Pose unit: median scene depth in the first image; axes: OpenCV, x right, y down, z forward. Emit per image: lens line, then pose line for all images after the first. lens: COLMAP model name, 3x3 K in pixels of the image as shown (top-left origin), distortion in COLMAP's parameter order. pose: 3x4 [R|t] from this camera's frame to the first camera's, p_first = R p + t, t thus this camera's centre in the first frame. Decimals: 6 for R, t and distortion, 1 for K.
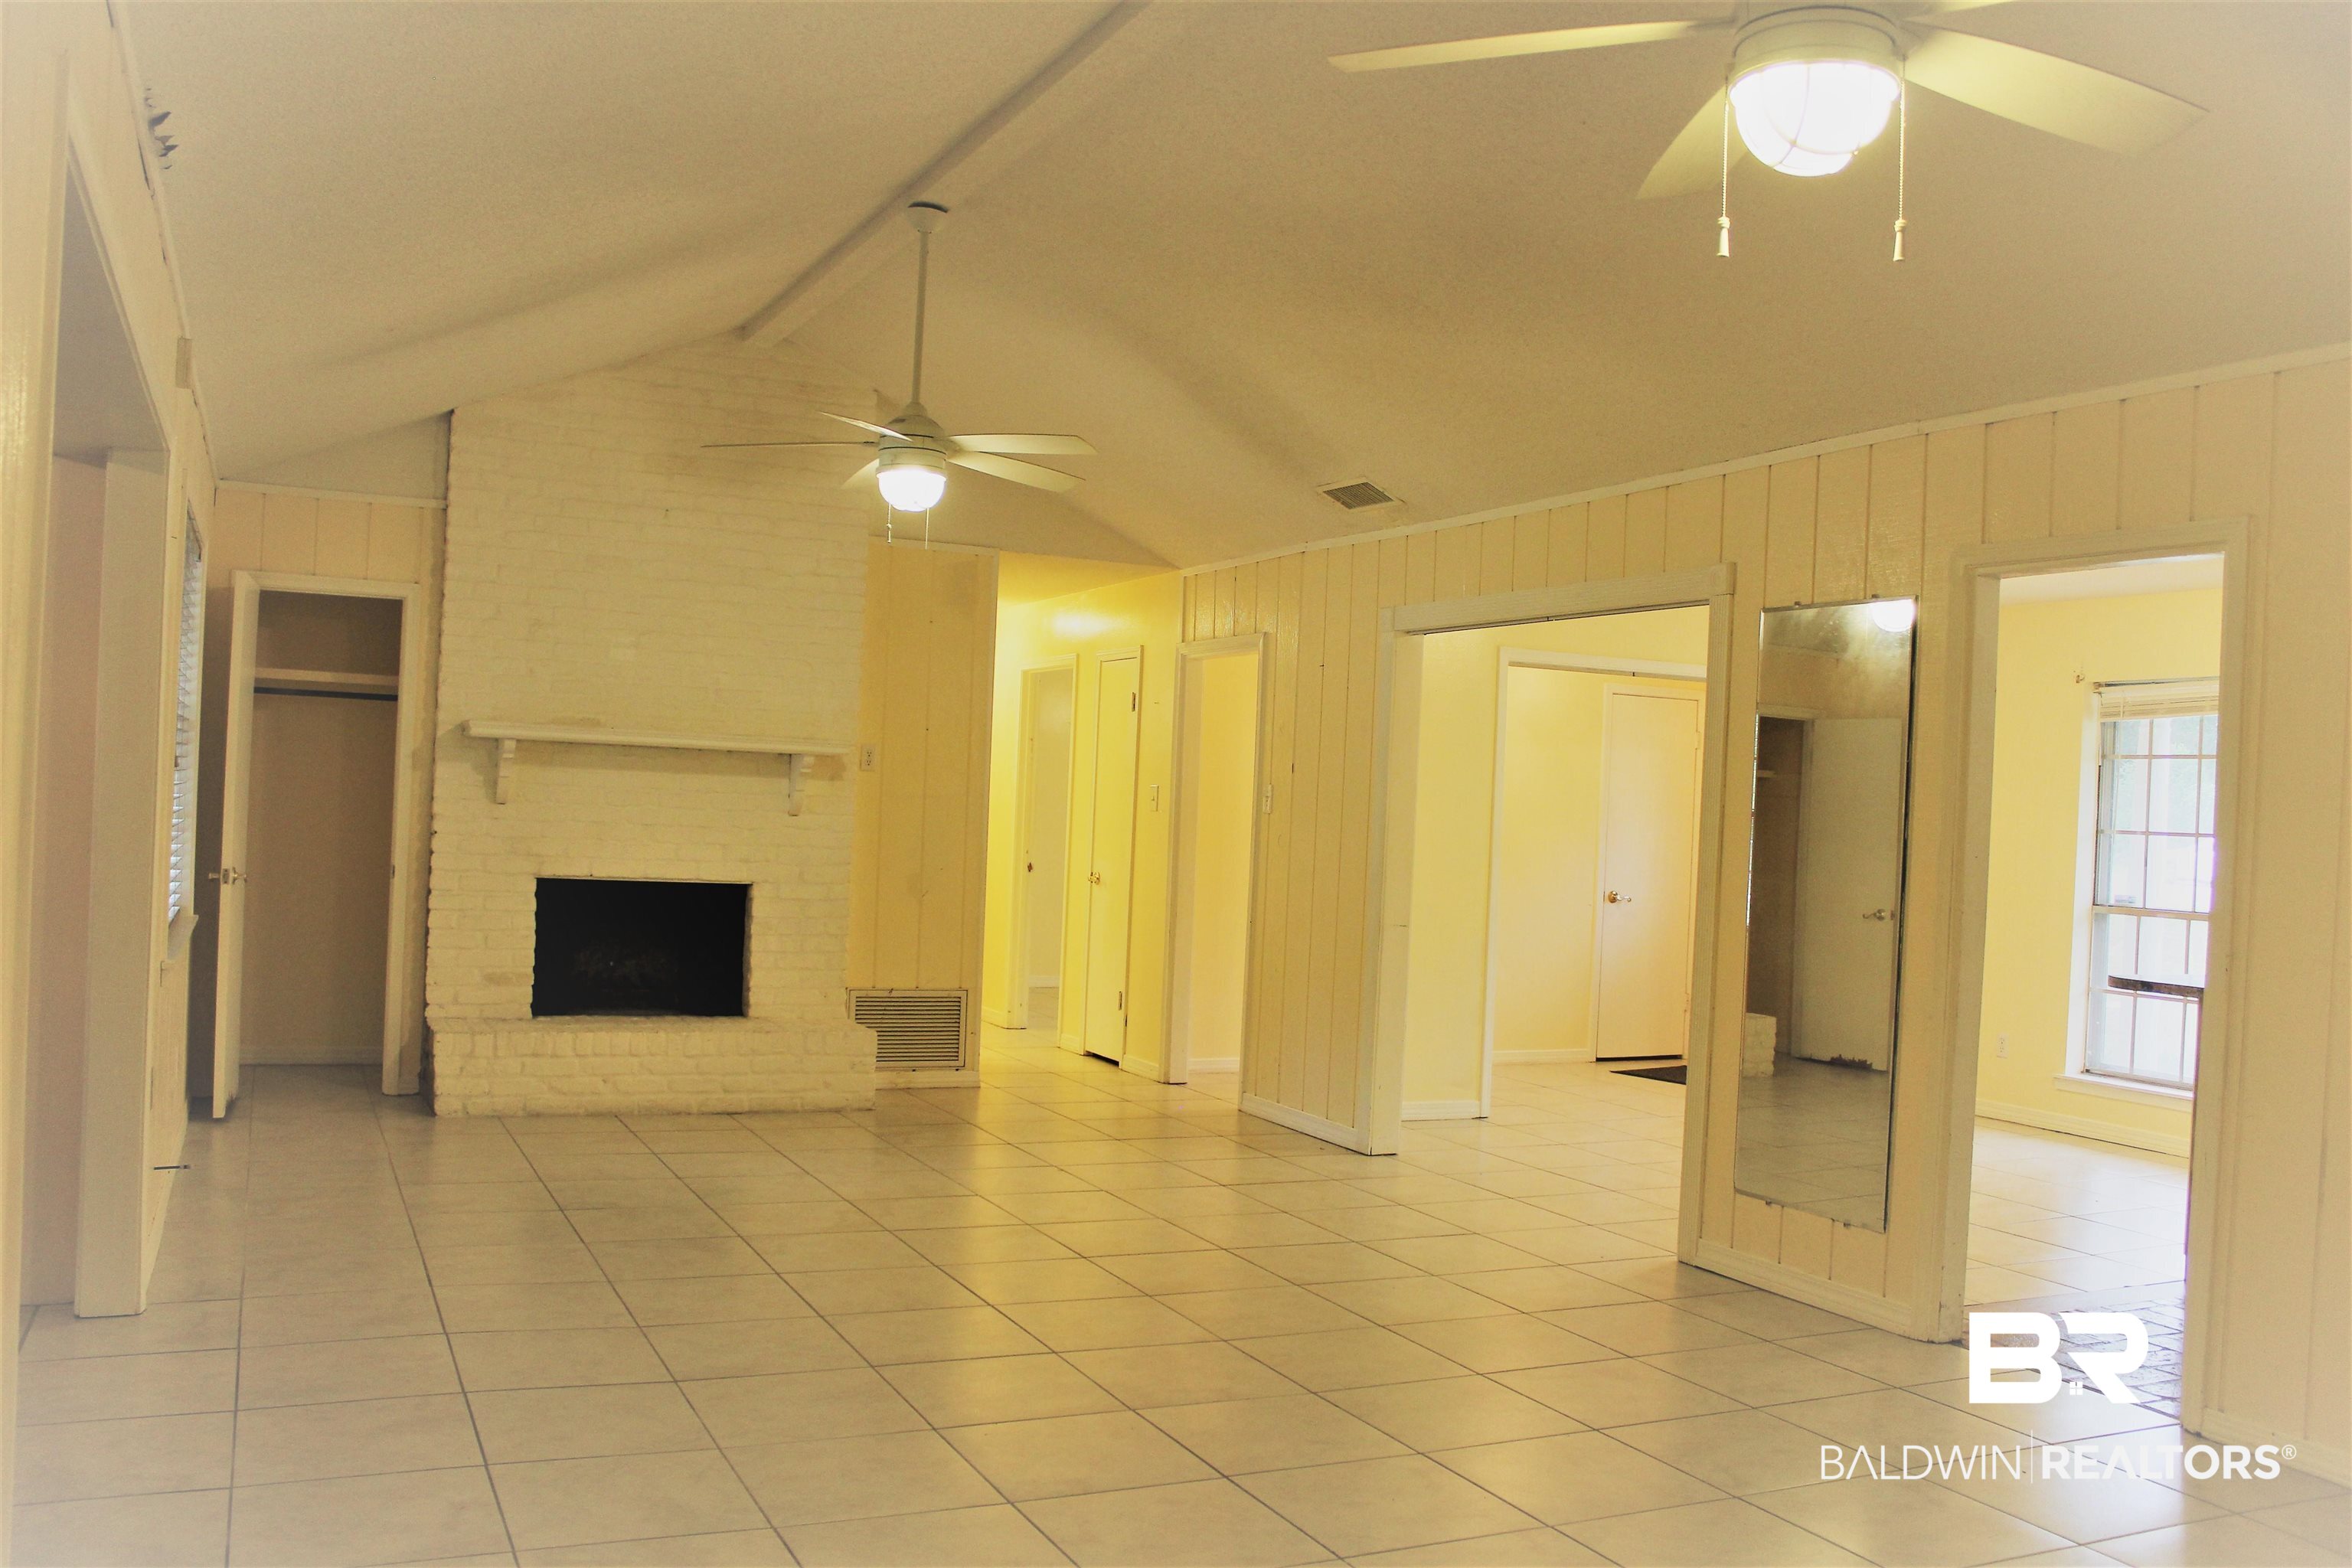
lens RADIAL K [[1974.7, 0, 1159.9], [0, 1974.7, 787.3], [0, 0, 1]] dist [-0.149733, 0.126371]
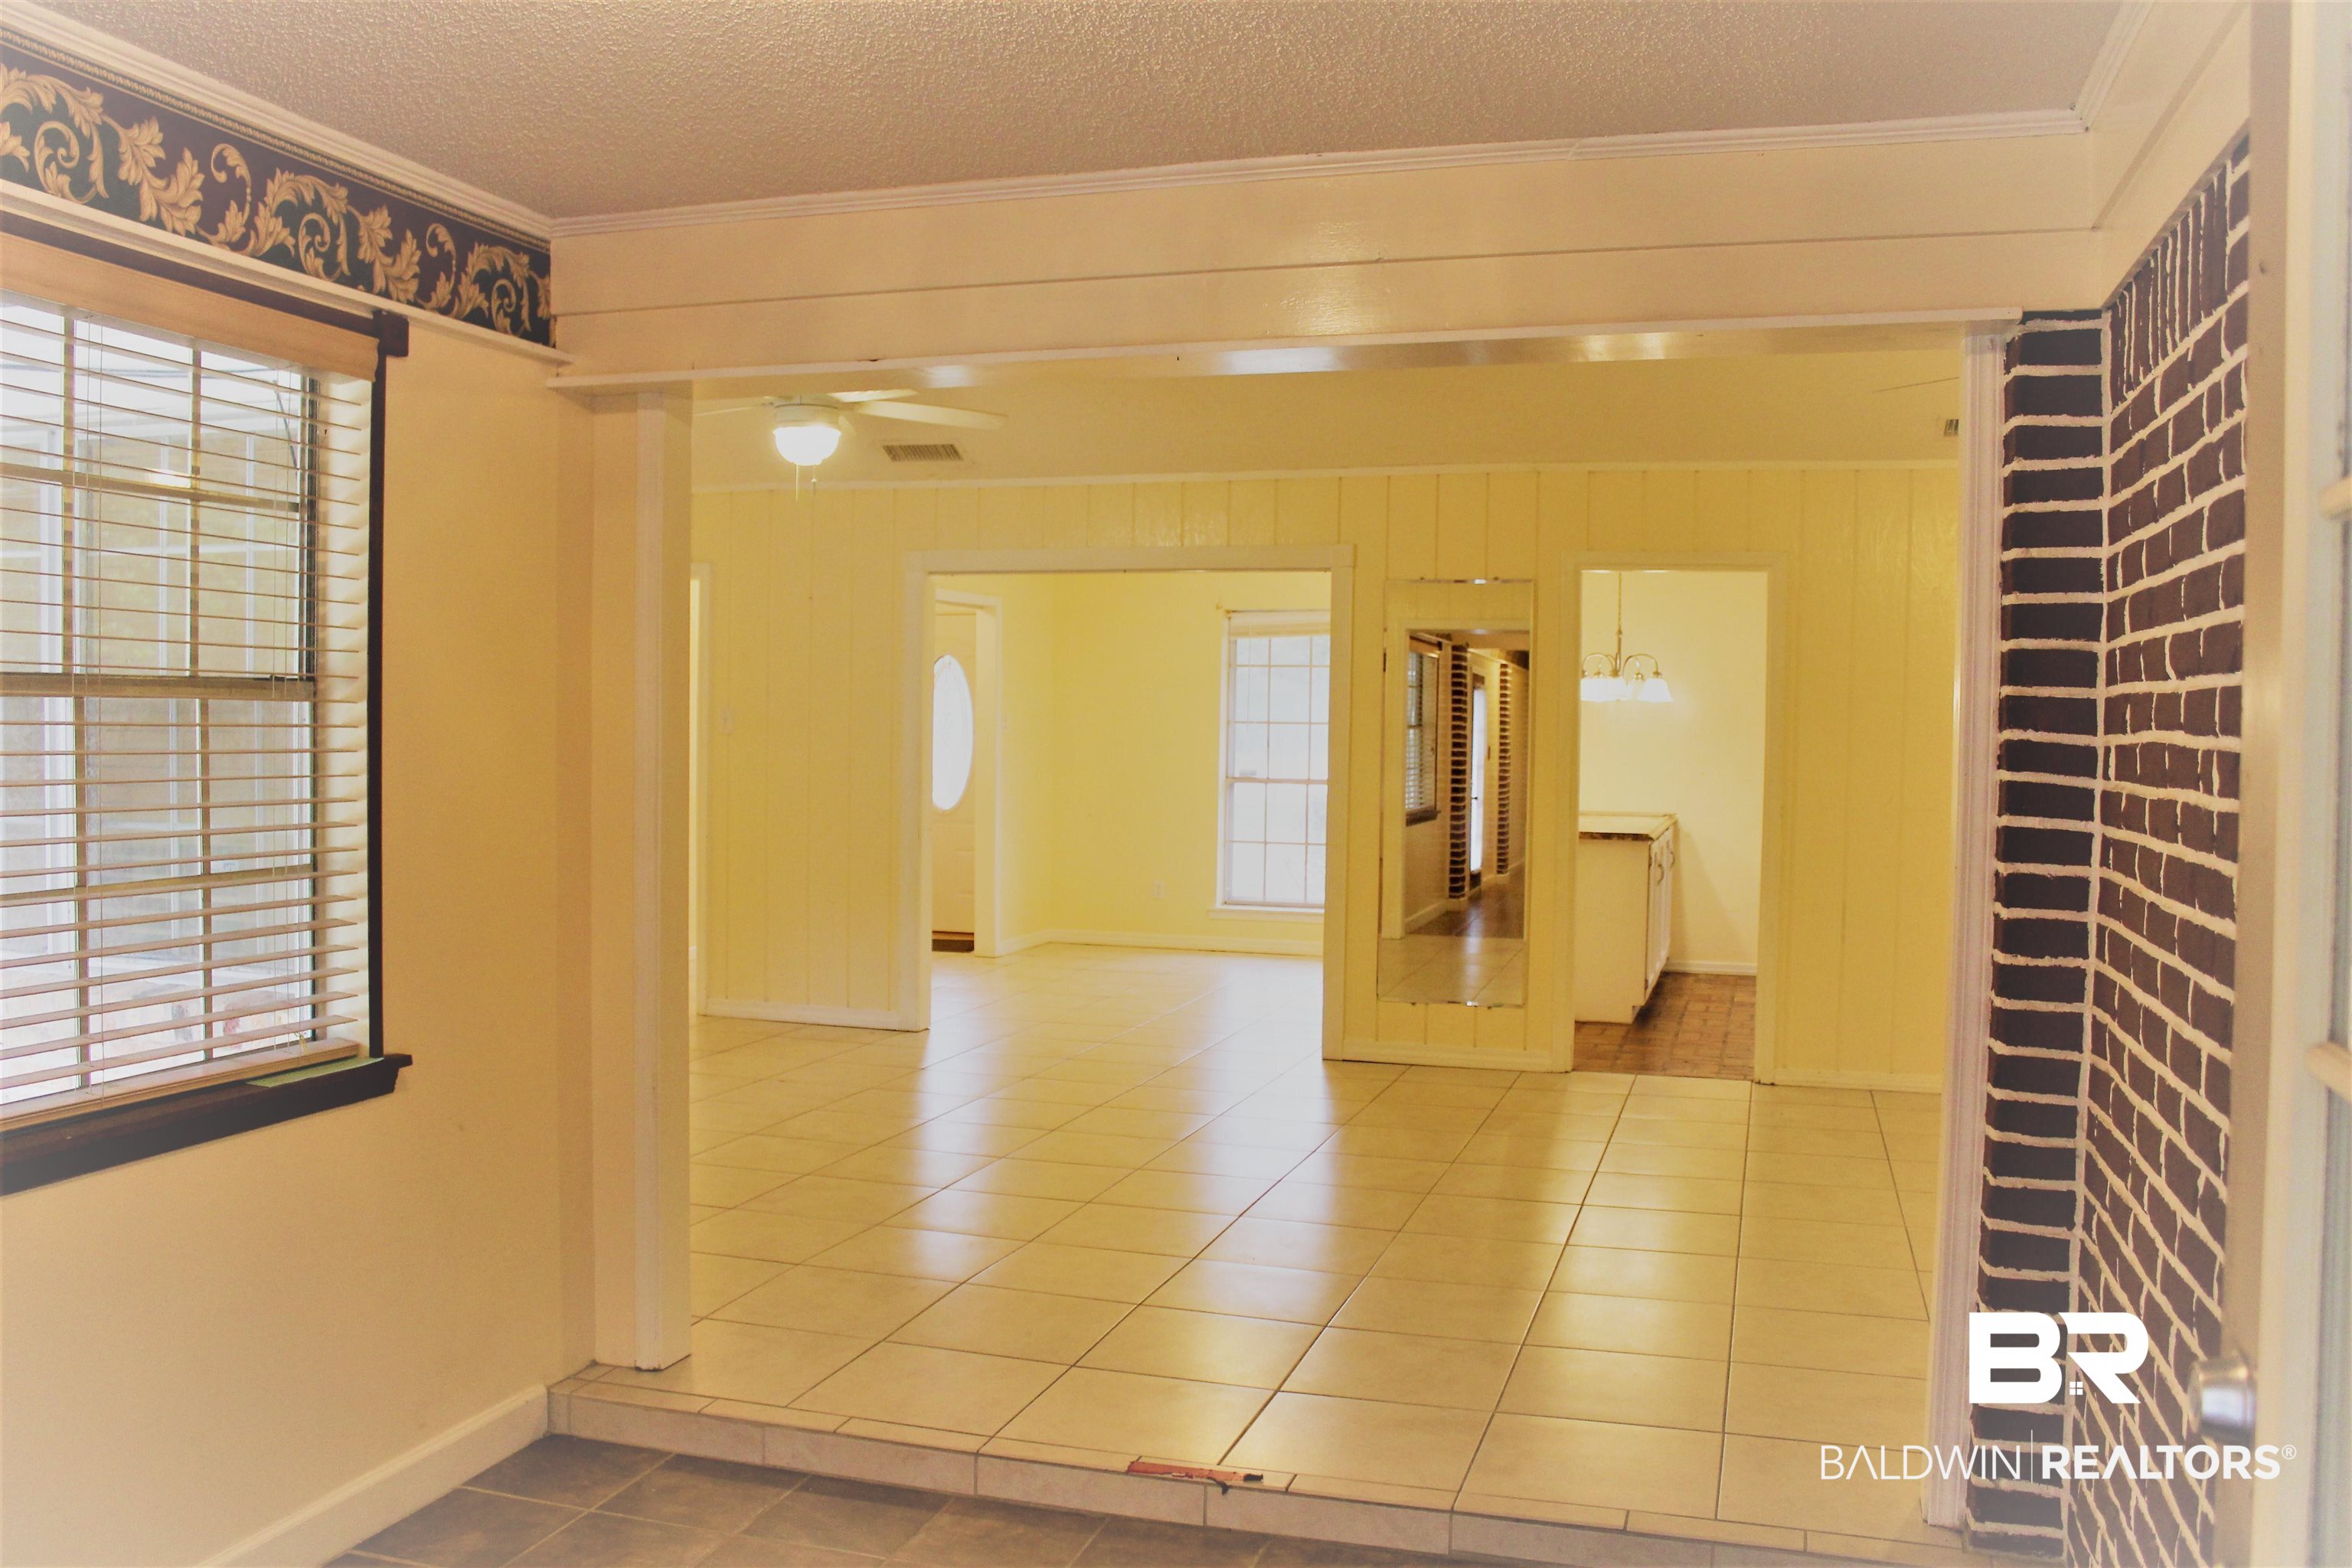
lens RADIAL K [[1974.7, 0, 1173.4], [0, 1974.7, 778.5], [0, 0, 1]] dist [-0.149733, 0.126371]
pose [[0.669038, -0.057301, 0.741016, -0.561876], [0.010567, 0.997656, 0.067605, -0.031445], [-0.743153, -0.037400, 0.668076, 0.114415]]
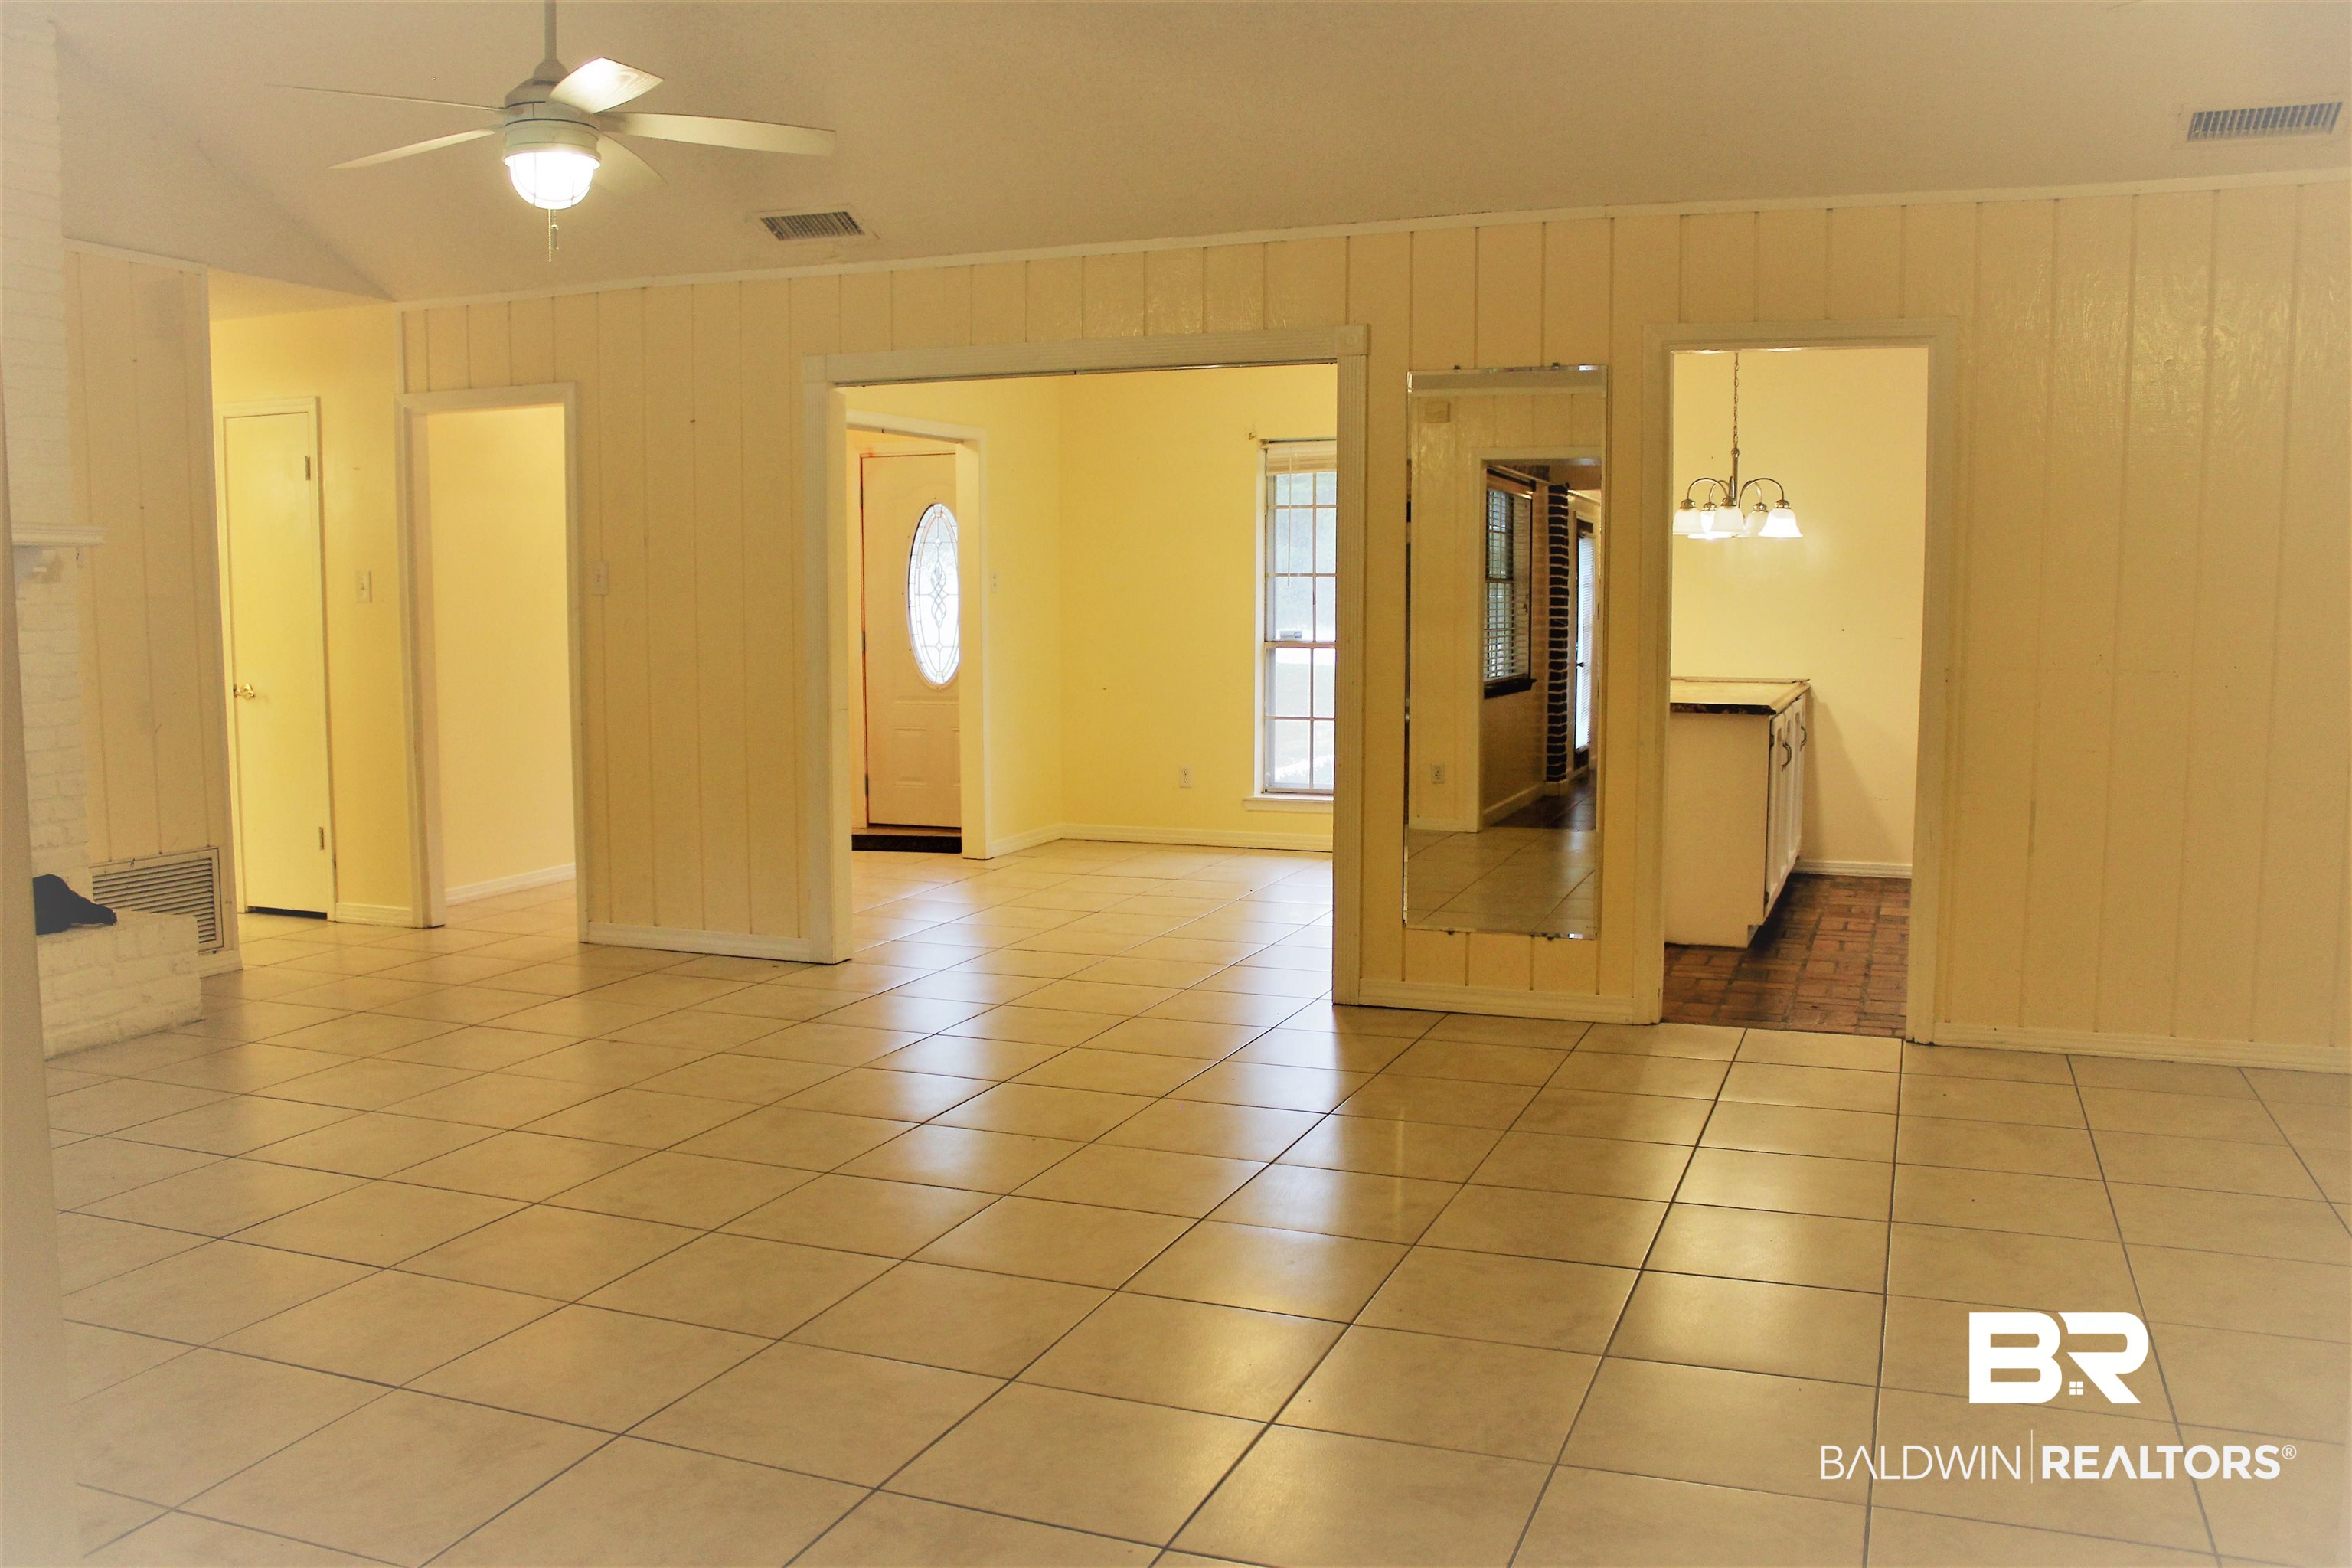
lens RADIAL K [[1974.7, 0, 1162.9], [0, 1974.7, 783.9], [0, 0, 1]] dist [-0.149733, 0.126371]
pose [[0.722290, -0.113096, 0.682280, -0.351318], [0.029374, 0.990665, 0.133117, -0.011000], [-0.690966, -0.076107, 0.718870, 0.216051]]
